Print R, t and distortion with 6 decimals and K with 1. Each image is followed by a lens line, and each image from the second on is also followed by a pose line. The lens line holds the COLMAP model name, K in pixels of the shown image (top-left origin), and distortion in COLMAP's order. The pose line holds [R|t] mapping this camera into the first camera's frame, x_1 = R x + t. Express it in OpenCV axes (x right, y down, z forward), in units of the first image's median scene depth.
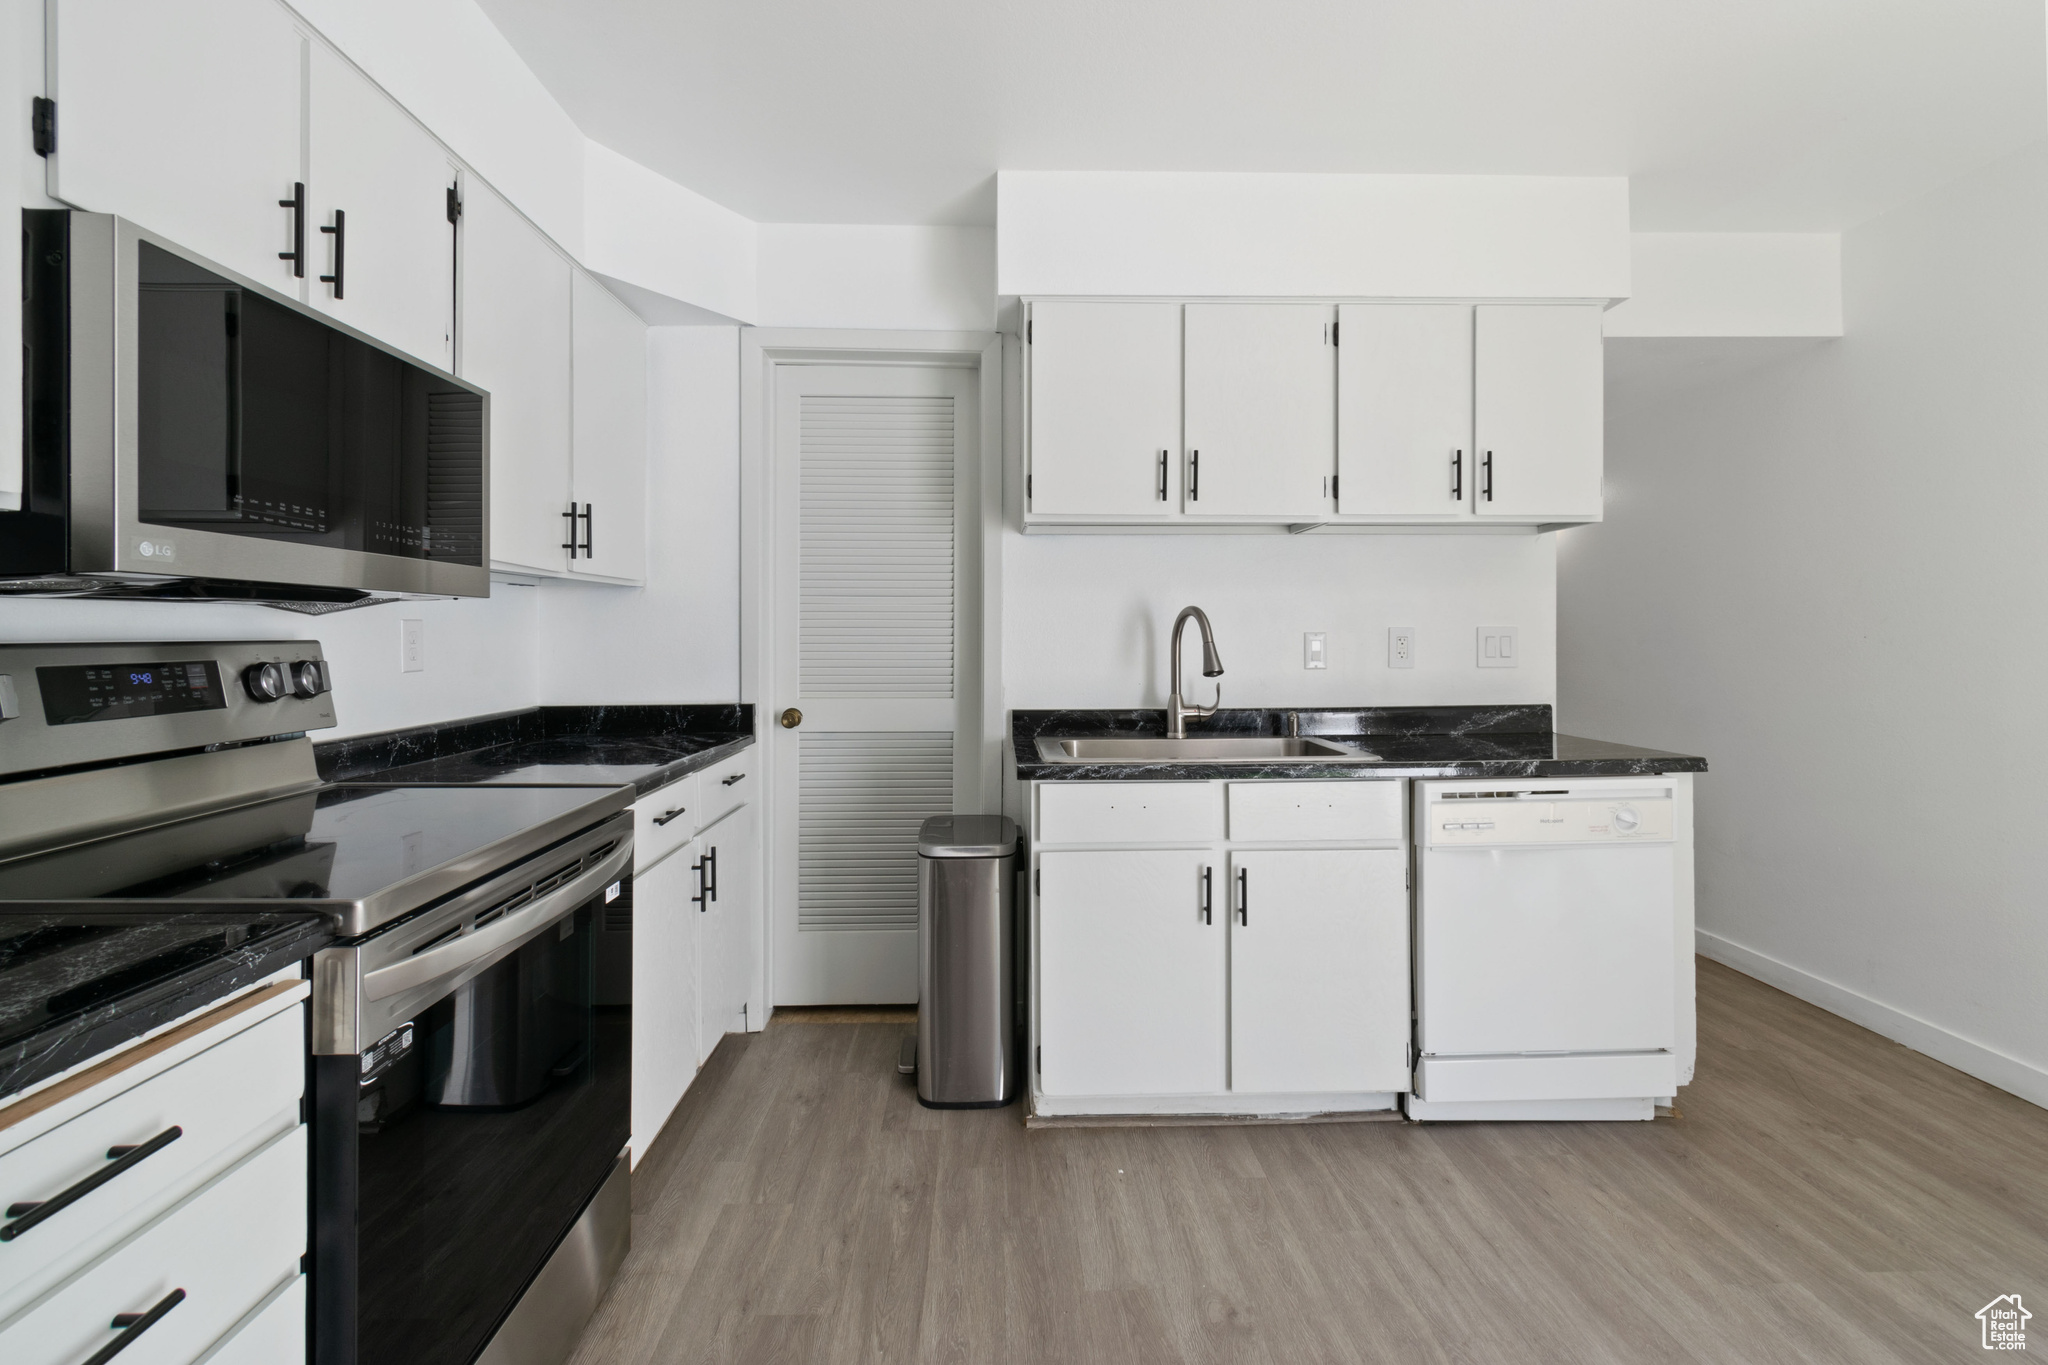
lens RADIAL K [[920.2, 0, 1023.8], [0, 920.2, 632.1], [0, 0, 1]] dist [0.003712, -0.000497]
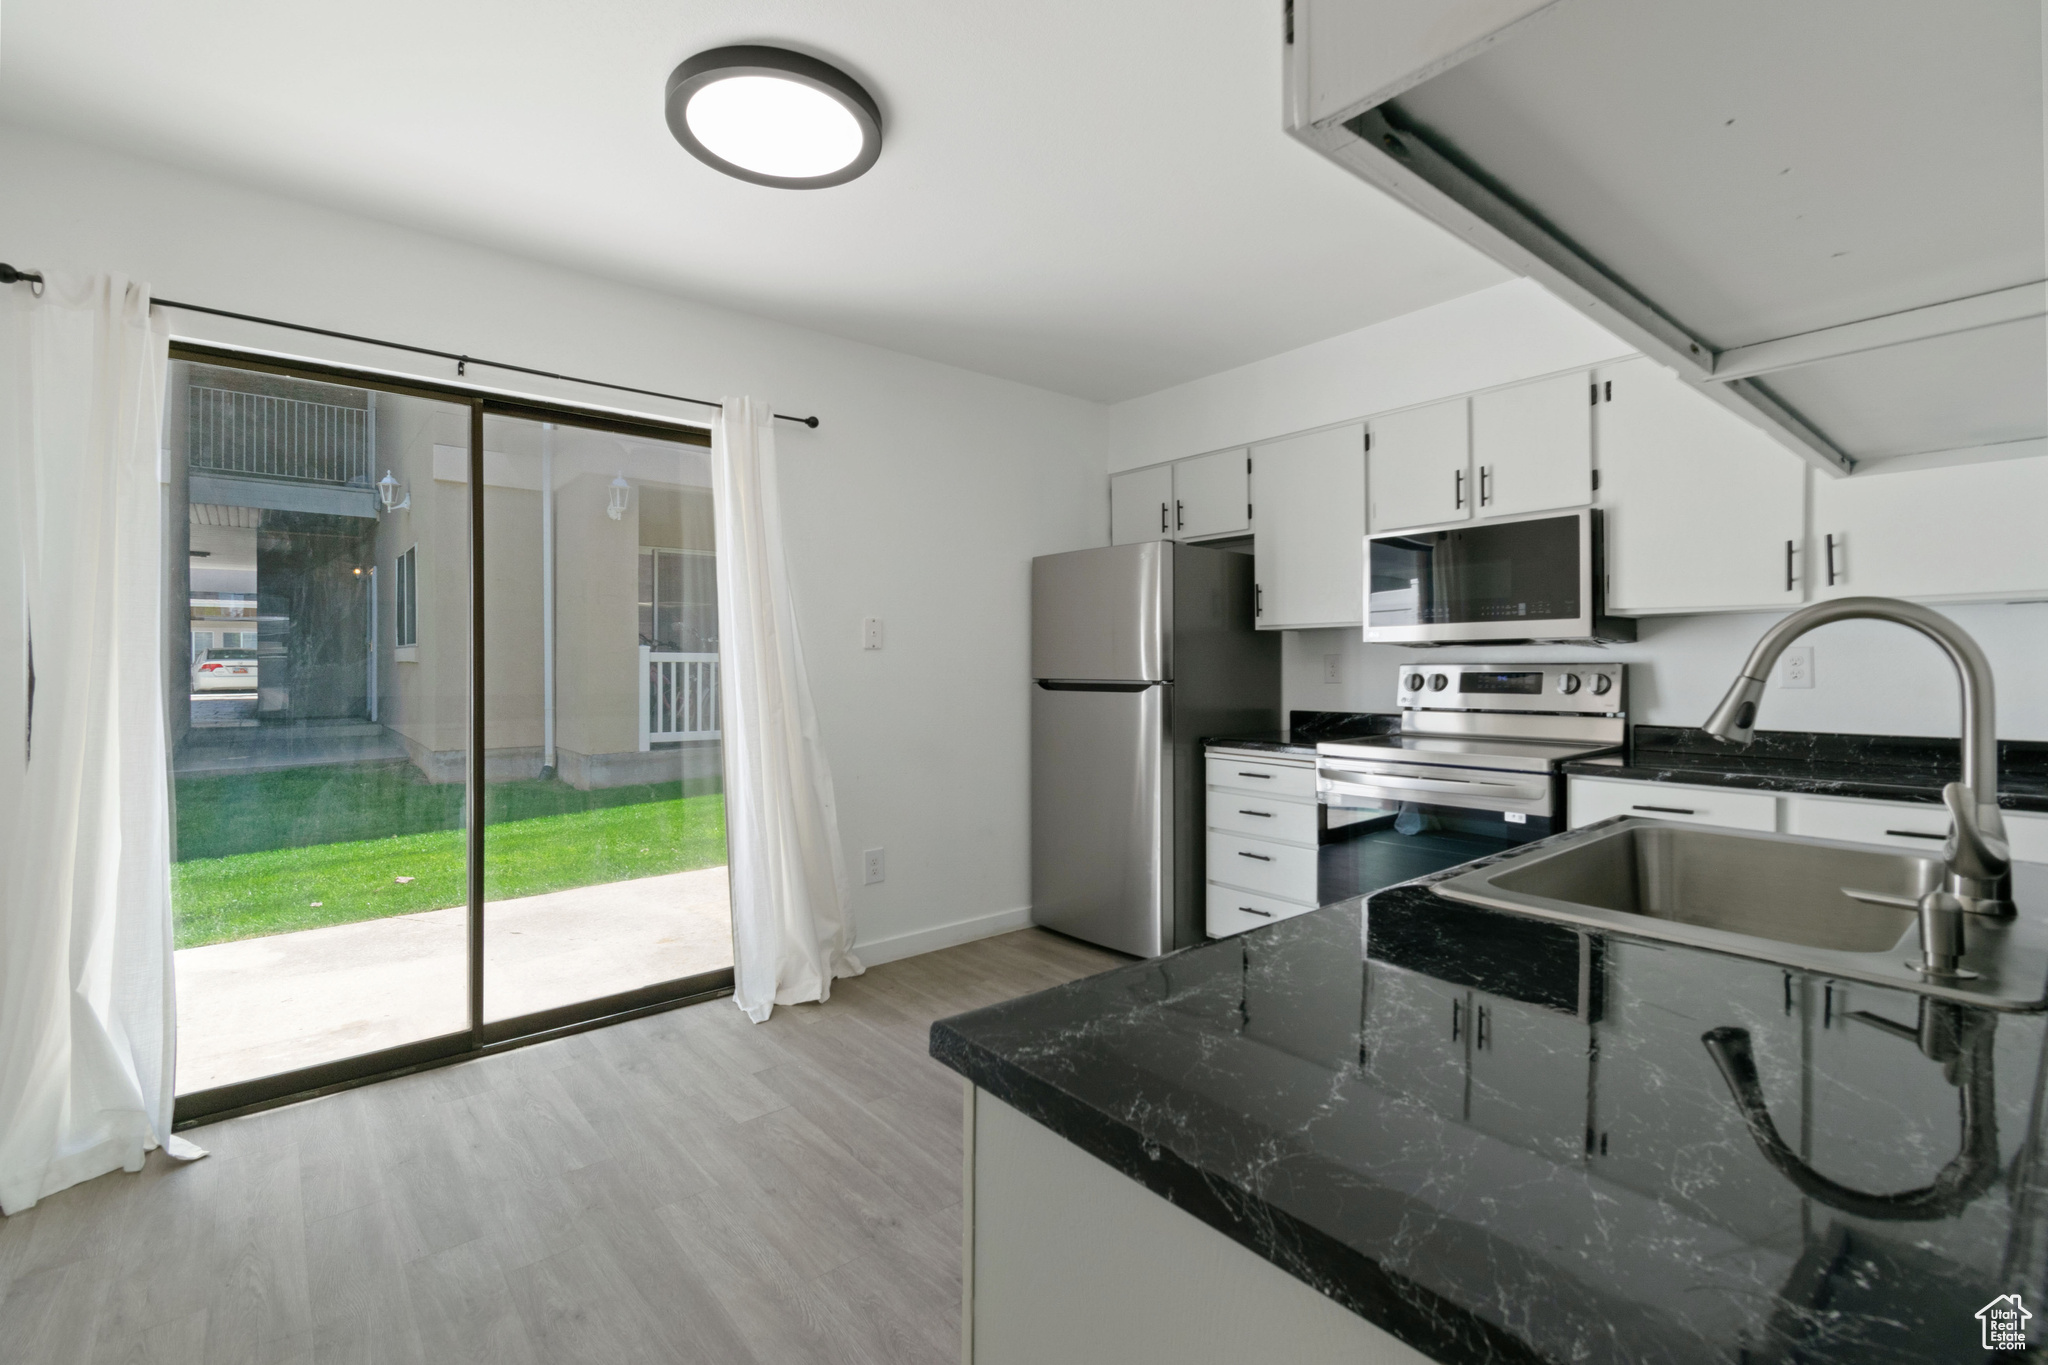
lens RADIAL K [[907.6, 0, 1029.0], [0, 907.6, 662.6], [0, 0, 1]] dist [0.000807, -0.000033]
pose [[-0.782489, 0.003208, -0.622656, 1.009263], [0.005702, 0.999982, -0.002014, 0.004559], [0.622638, -0.005127, -0.782493, 1.412154]]
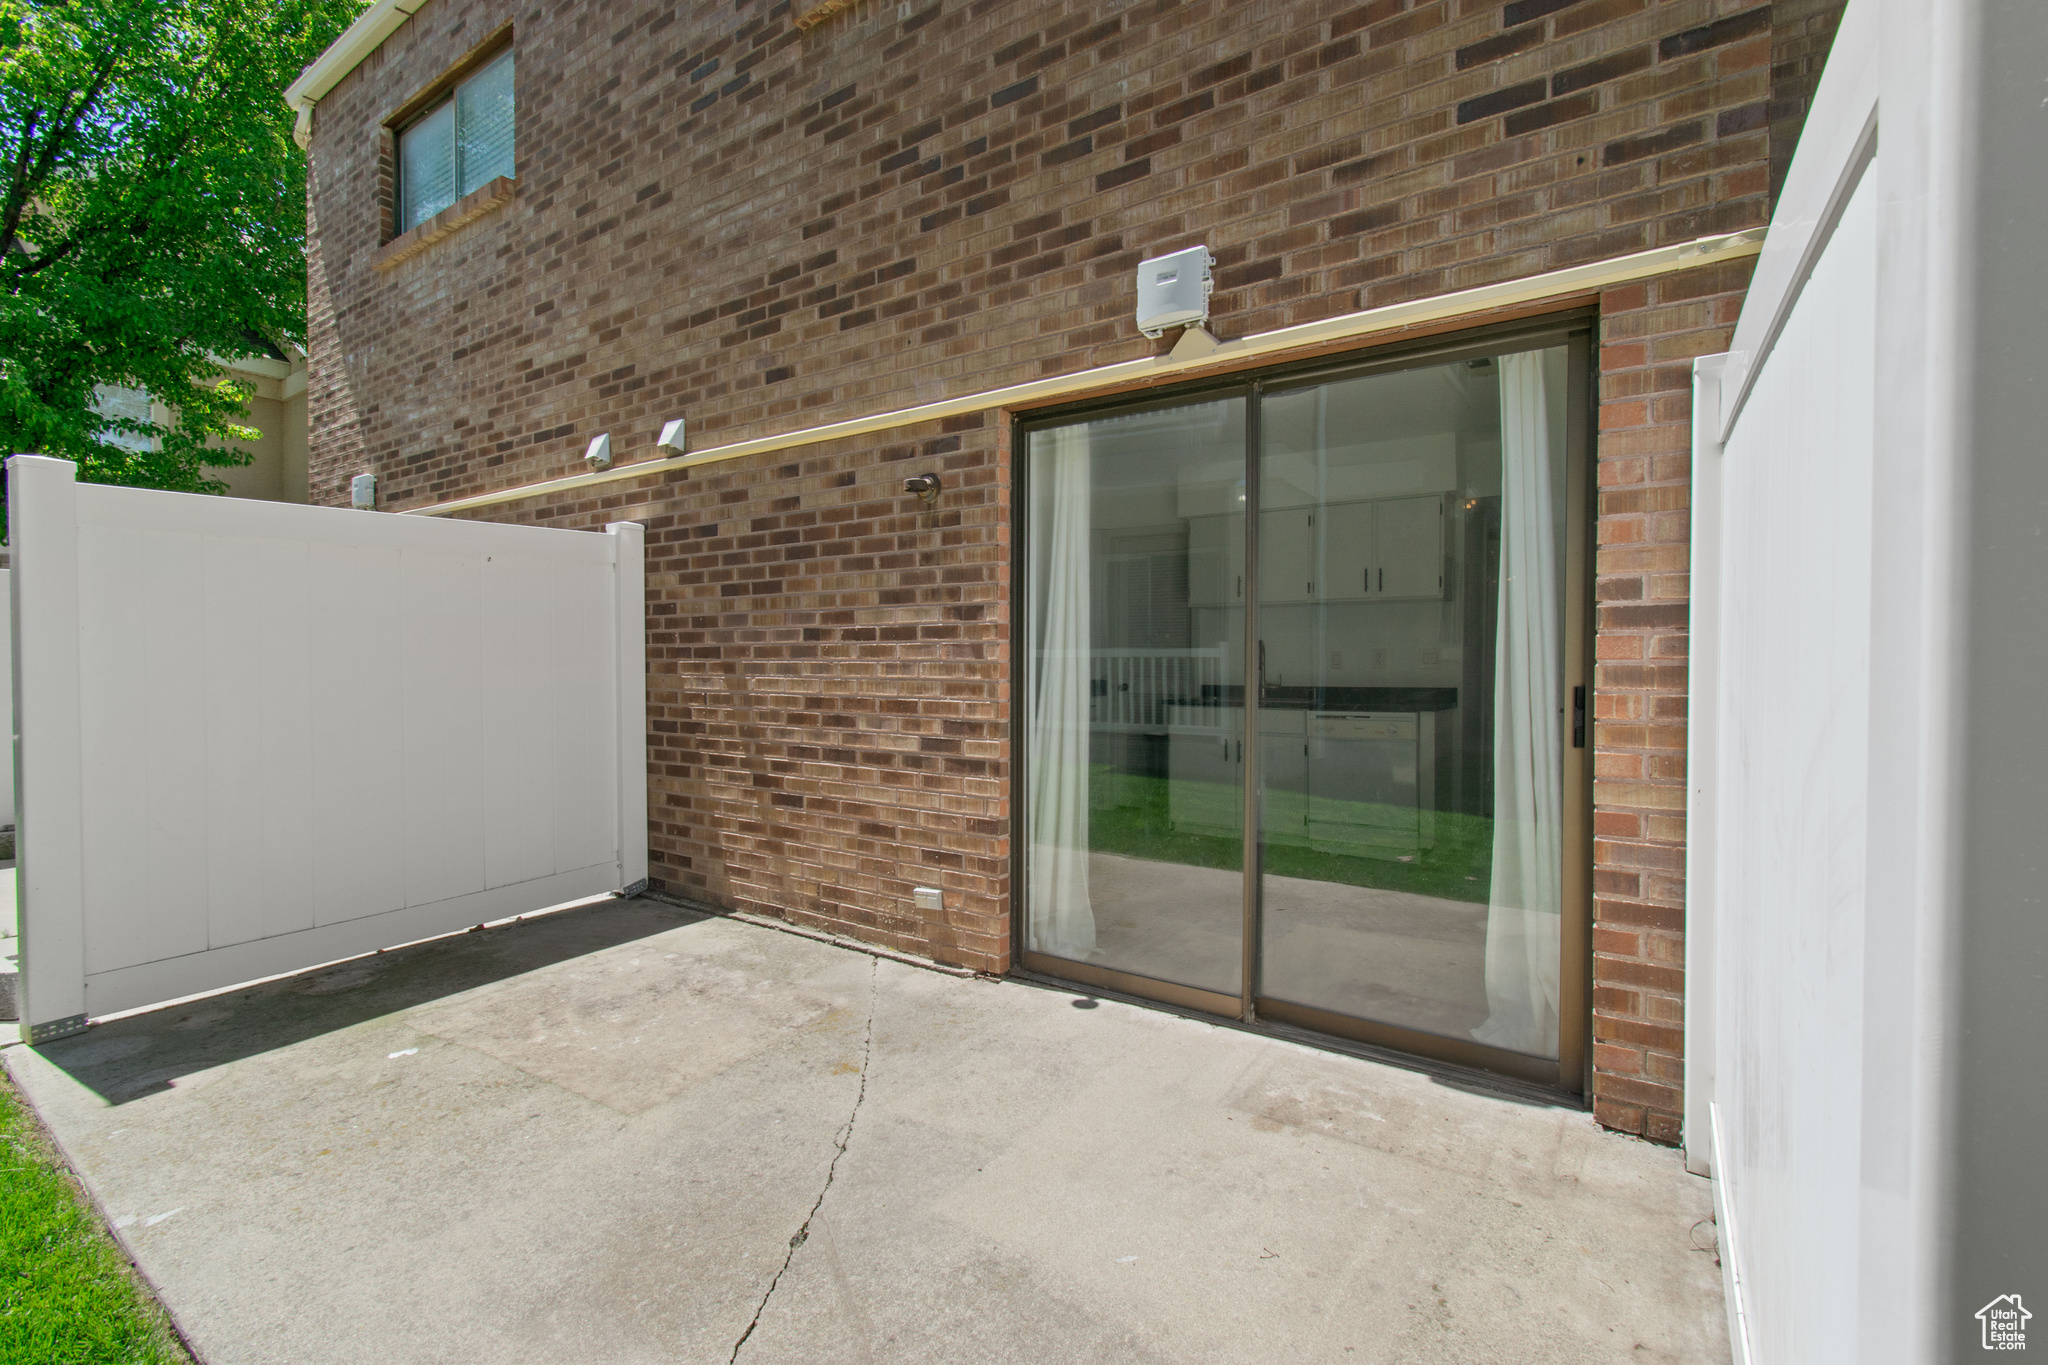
lens RADIAL K [[907.6, 0, 1029.0], [0, 907.6, 662.6], [0, 0, 1]] dist [0.000807, -0.000033]
pose [[0.807821, 0.004200, -0.589412, 1.366390], [-0.000033, 0.999975, 0.007080, 0.016784], [0.589427, -0.005701, 0.807801, -1.533198]]
